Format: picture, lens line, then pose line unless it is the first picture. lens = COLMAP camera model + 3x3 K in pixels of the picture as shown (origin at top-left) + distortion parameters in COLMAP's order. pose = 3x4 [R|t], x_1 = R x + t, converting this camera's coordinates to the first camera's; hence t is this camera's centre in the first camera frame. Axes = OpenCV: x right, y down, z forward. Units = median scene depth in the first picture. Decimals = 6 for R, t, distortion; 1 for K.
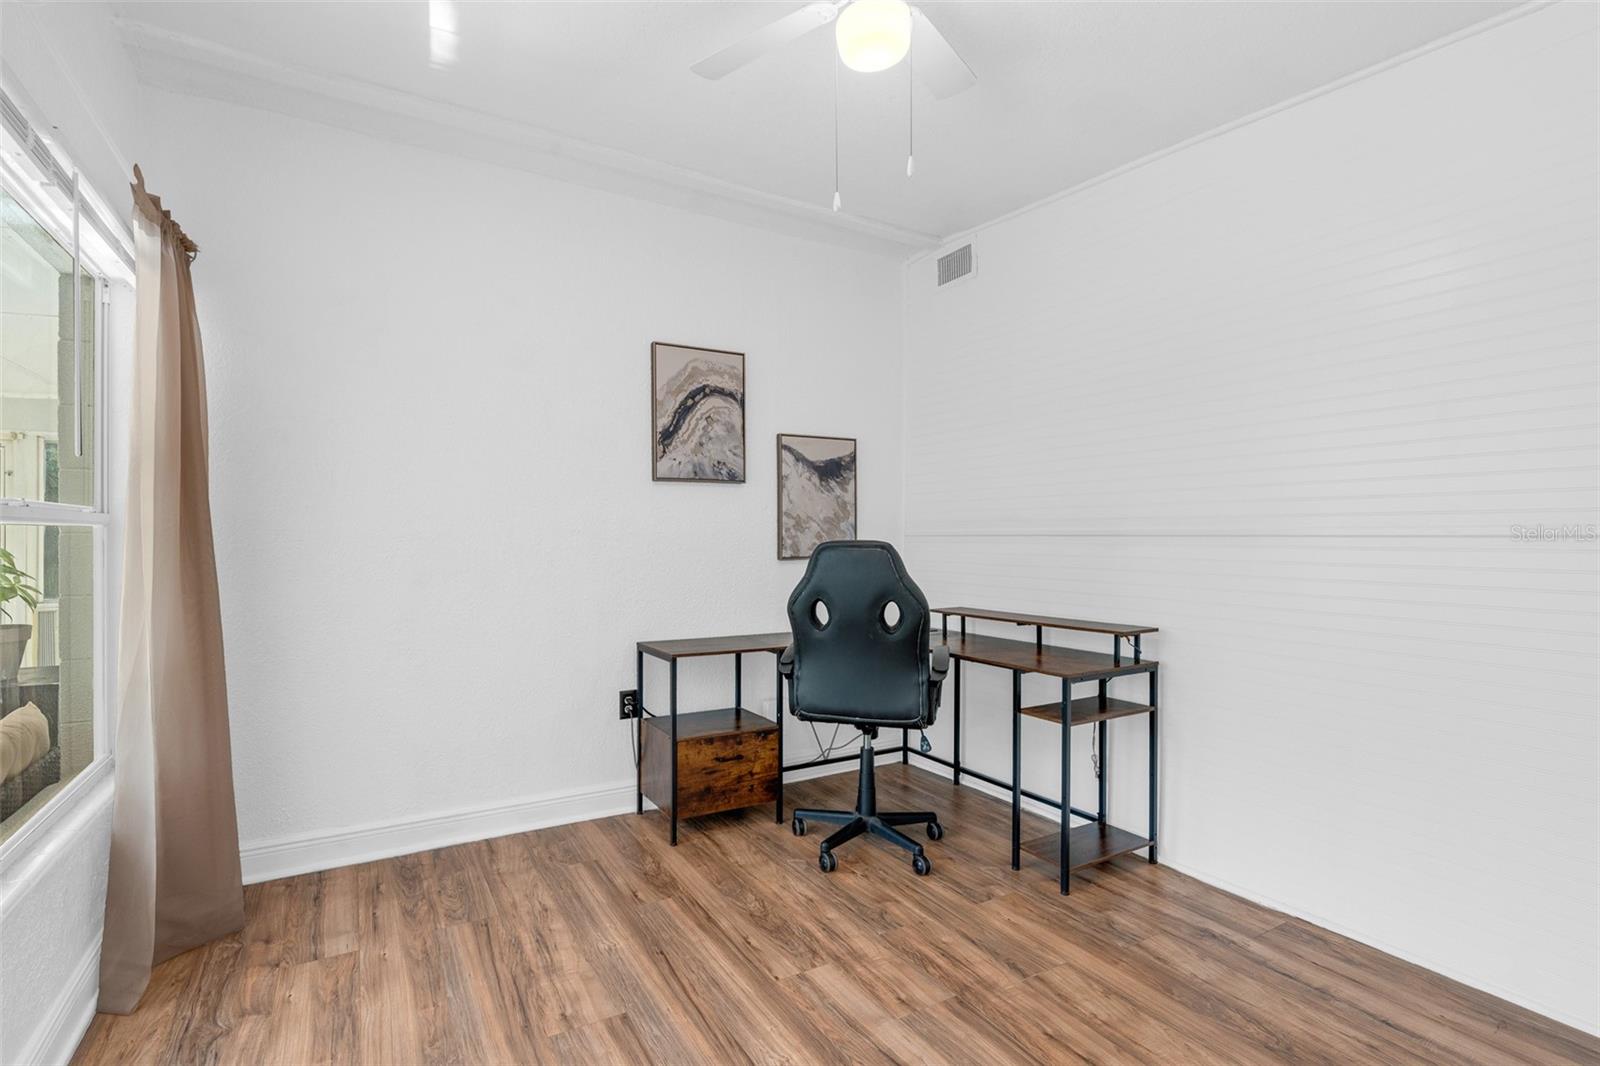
lens RADIAL K [[722.6, 0, 764.4], [0, 722.6, 542.7], [0, 0, 1]] dist [-0.005595, 0.000481]
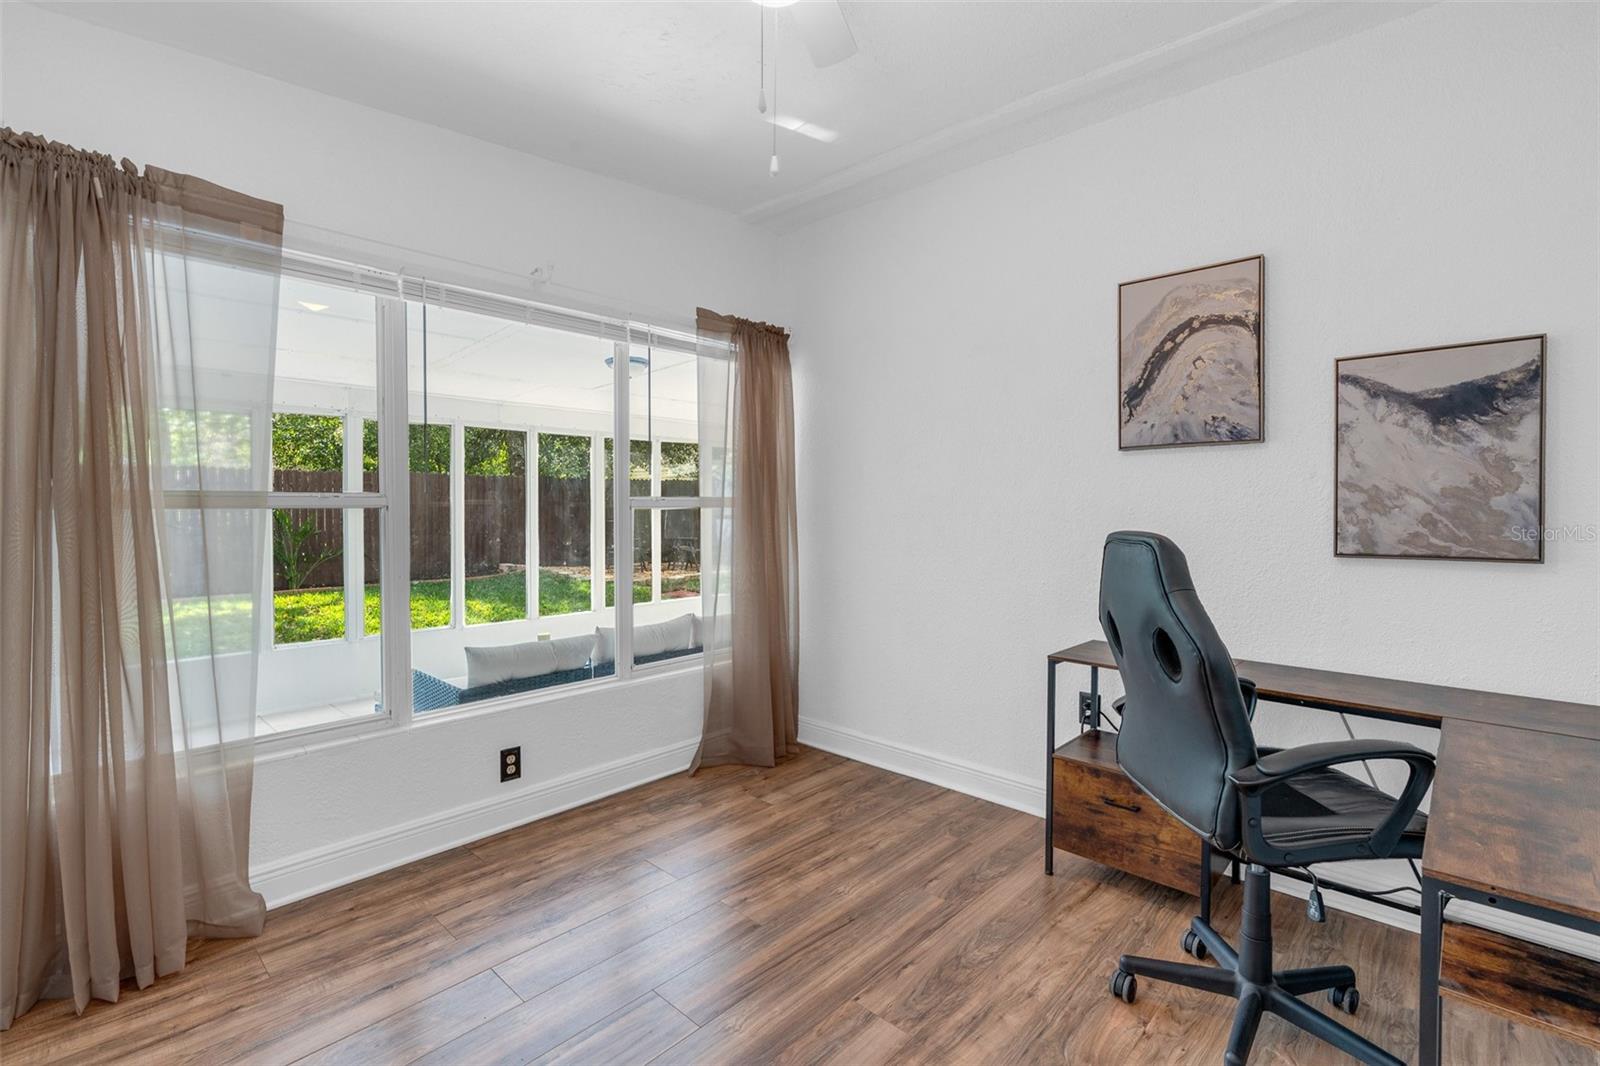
lens RADIAL K [[722.6, 0, 797.2], [0, 722.6, 521.5], [0, 0, 1]] dist [-0.005595, 0.000481]
pose [[0.313299, 0.022634, -0.949385, 0.512463], [-0.008083, 0.999743, 0.021167, -0.018565], [0.949620, 0.001042, 0.313401, 0.377842]]
